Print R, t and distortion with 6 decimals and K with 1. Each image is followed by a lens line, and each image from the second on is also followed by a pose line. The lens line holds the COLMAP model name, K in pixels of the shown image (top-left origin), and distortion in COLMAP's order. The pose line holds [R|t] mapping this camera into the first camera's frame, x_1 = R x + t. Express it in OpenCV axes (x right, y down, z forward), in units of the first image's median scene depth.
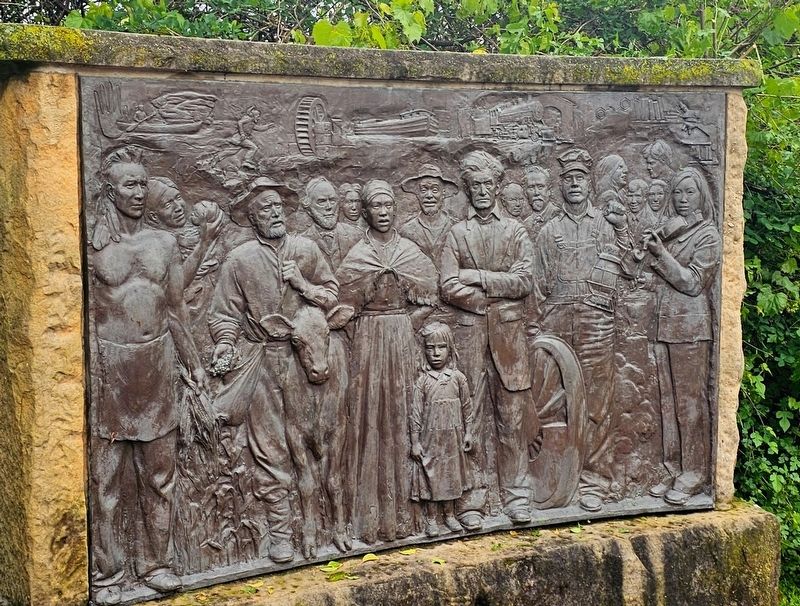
lens RADIAL K [[1139.0, 0, 400.9], [0, 1139.0, 305.0], [0, 0, 1]] dist [0.043774, 0.000000]
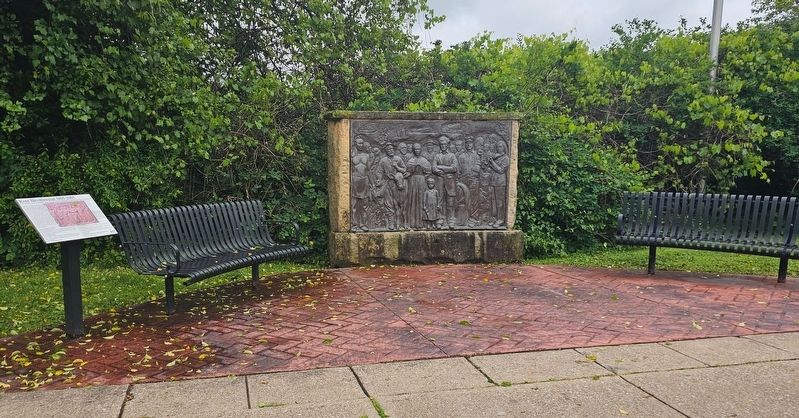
lens RADIAL K [[509.0, 0, 395.5], [0, 509.0, 212.1], [0, 0, 1]] dist [0.072800, 0.000191]
pose [[0.987895, 0.024319, -0.153206, 0.193591], [-0.022133, 0.999628, 0.015957, 0.114254], [0.153537, -0.012372, 0.988065, -0.861935]]
